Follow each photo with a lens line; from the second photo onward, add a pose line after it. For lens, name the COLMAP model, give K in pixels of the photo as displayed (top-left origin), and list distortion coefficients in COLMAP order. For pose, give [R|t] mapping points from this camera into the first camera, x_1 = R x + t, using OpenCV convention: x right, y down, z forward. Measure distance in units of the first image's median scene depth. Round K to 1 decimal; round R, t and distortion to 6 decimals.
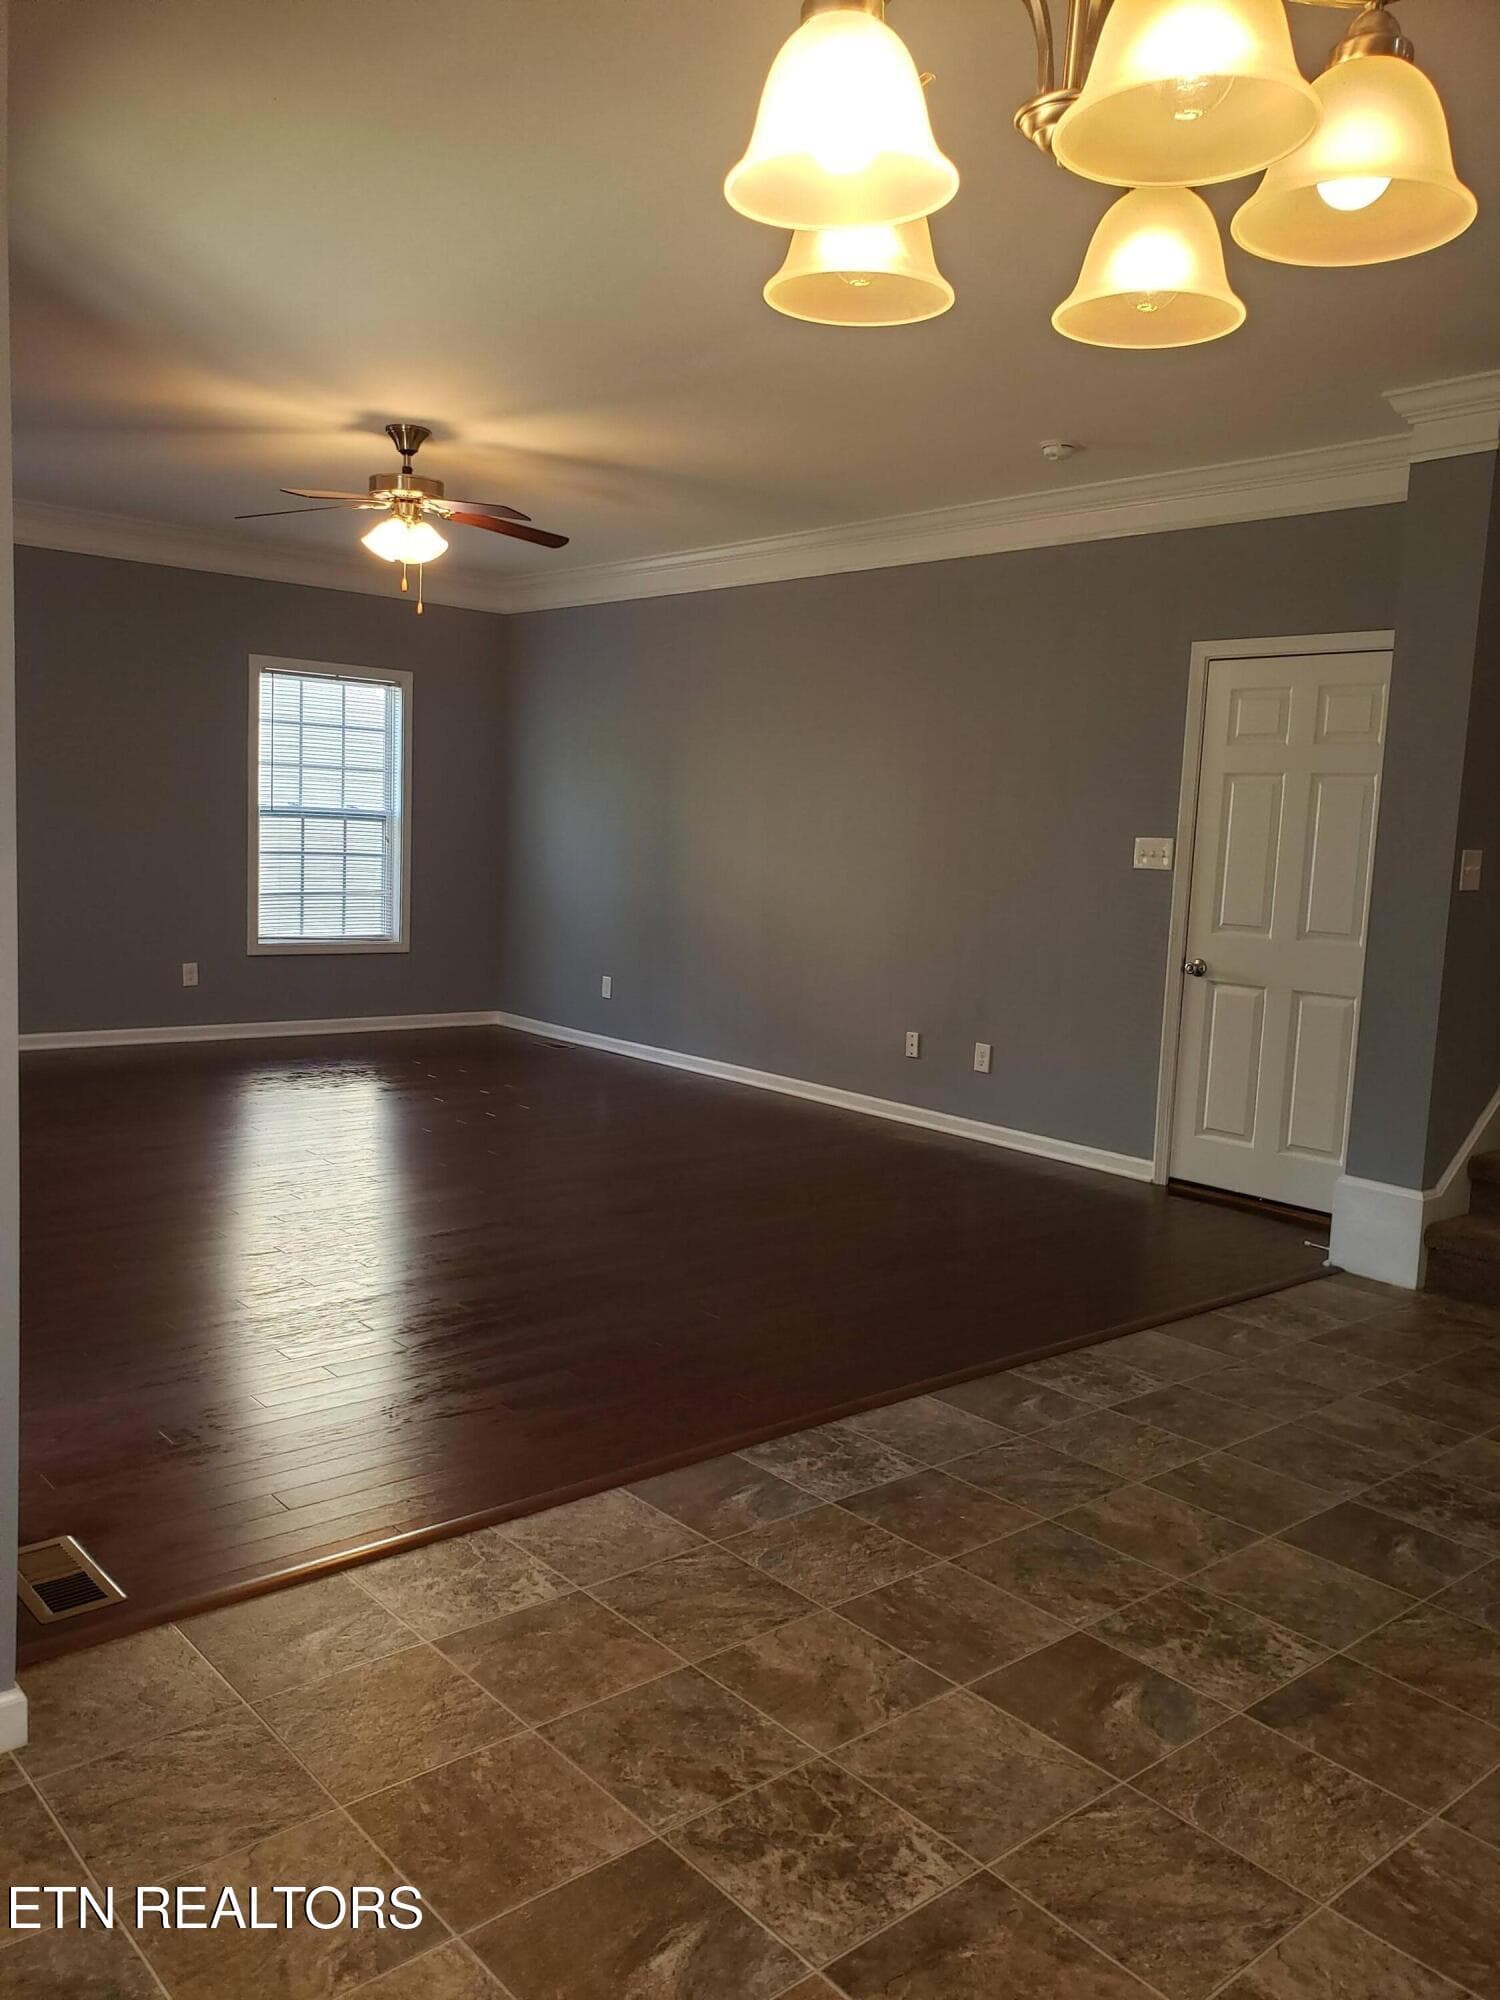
lens RADIAL K [[1580.8, 0, 738.5], [0, 1580.8, 993.9], [0, 0, 1]] dist [0.026233, -0.001701]
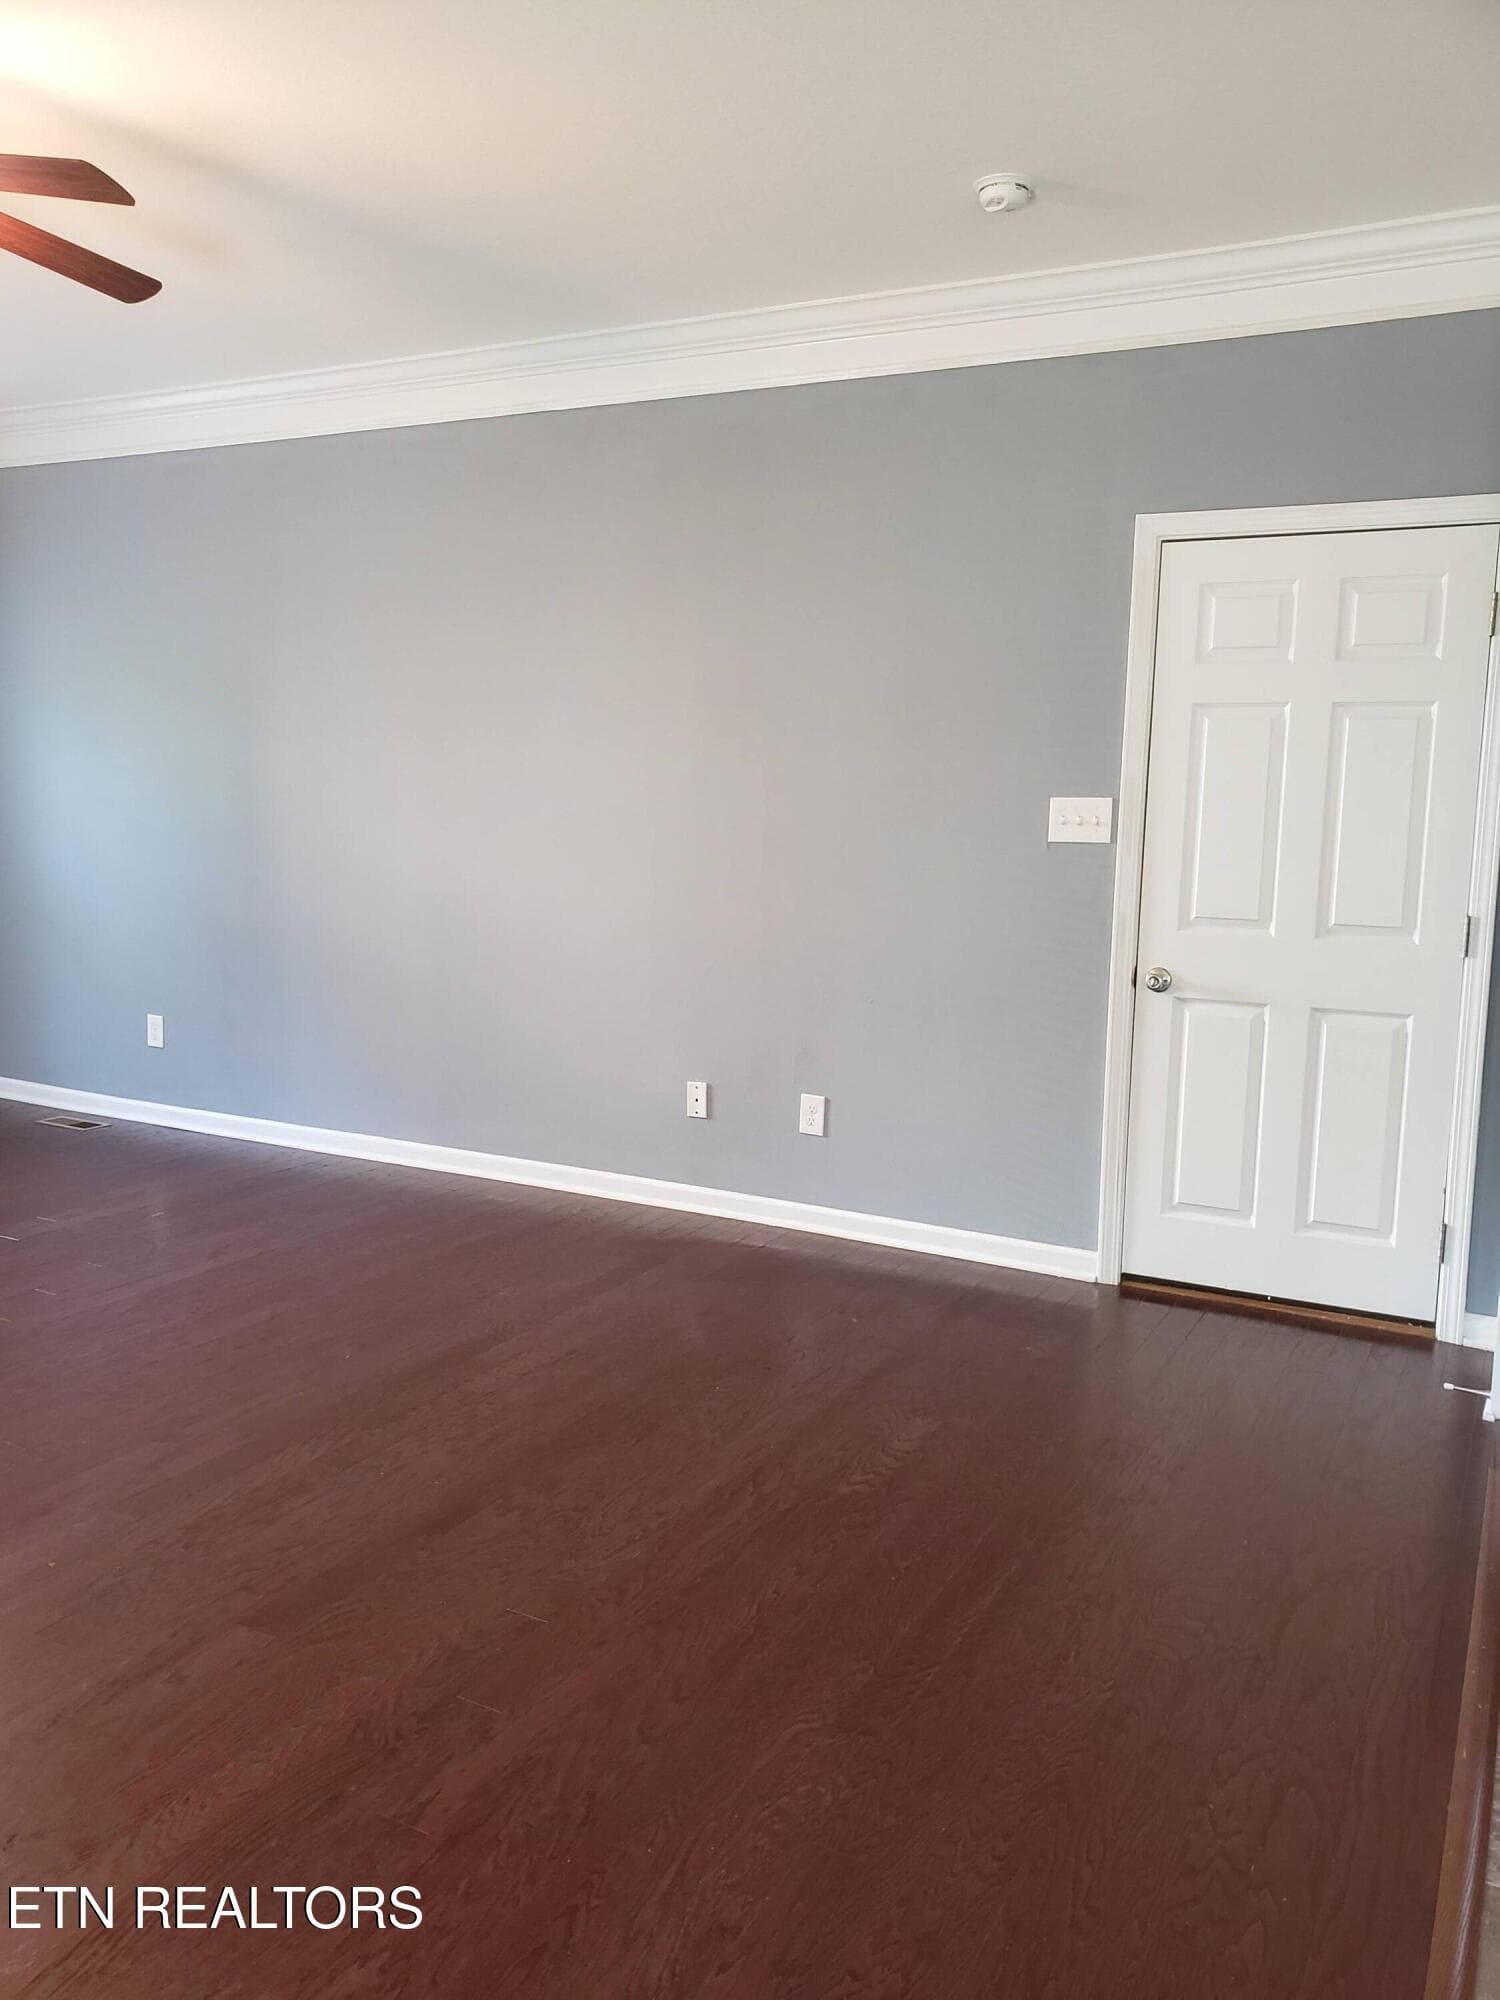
lens RADIAL K [[1580.8, 0, 738.5], [0, 1580.8, 993.9], [0, 0, 1]] dist [0.026233, -0.001701]
pose [[0.927791, -0.067734, 0.366899, -0.143432], [0.055688, 0.997508, 0.043332, -0.050696], [-0.368920, -0.019771, 0.929251, 0.403852]]
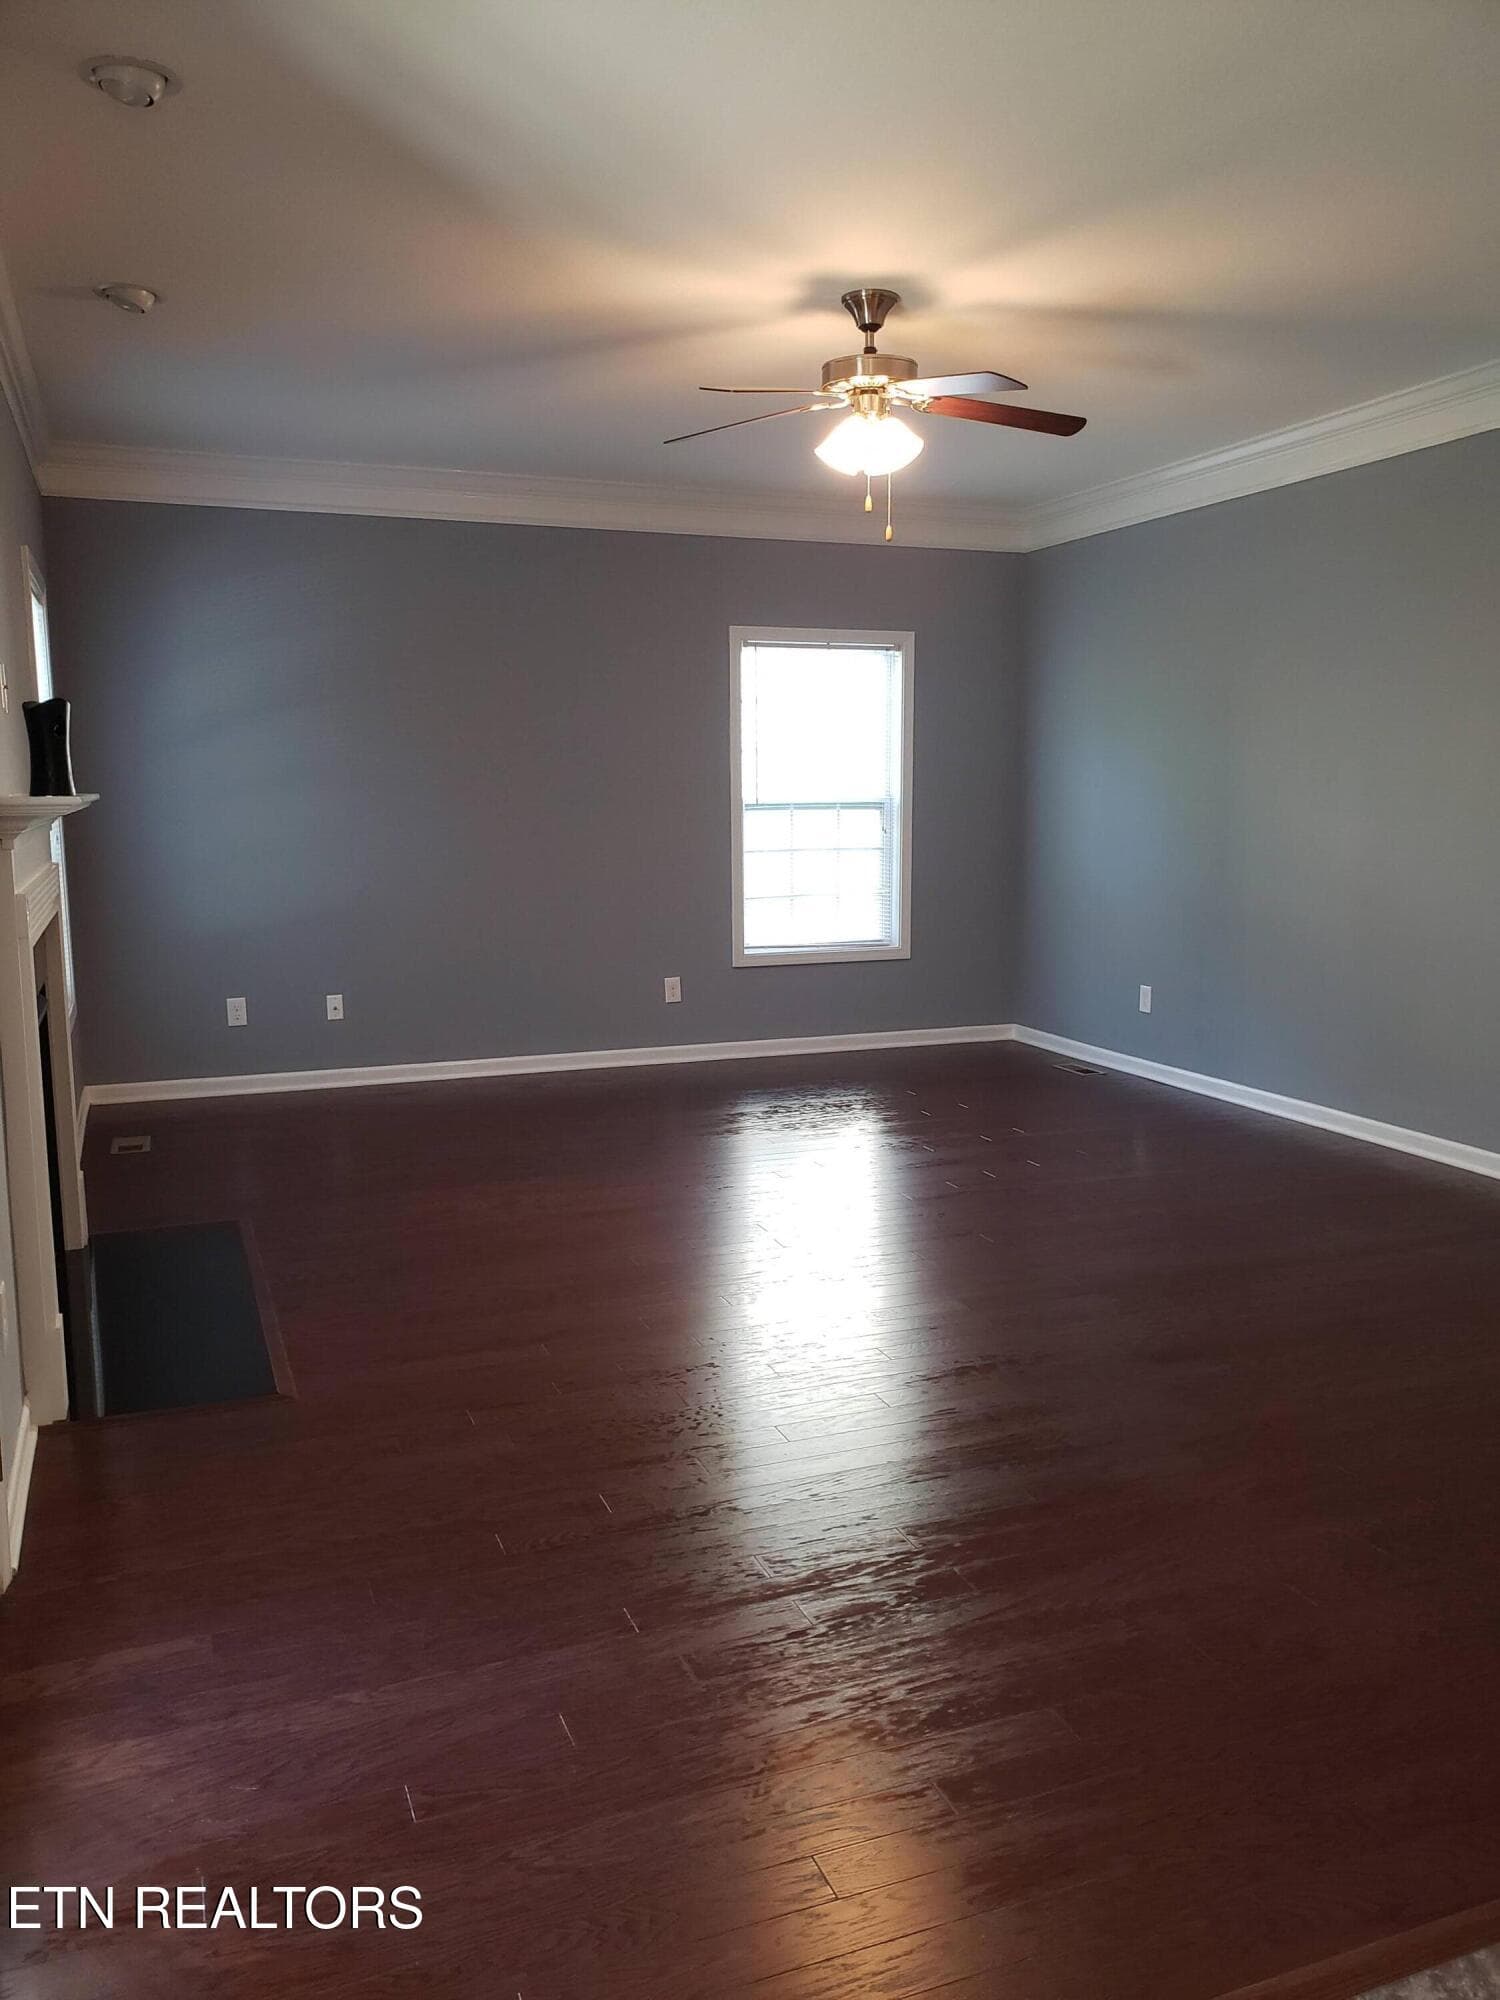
lens RADIAL K [[1548.0, 0, 748.1], [0, 1548.0, 1054.7], [0, 0, 1]] dist [-0.011556, -0.004261]
pose [[0.941160, 0.006942, -0.337890, -0.008717], [0.010860, 0.998652, 0.050765, -0.027185], [0.337787, -0.051447, 0.939816, 0.252191]]
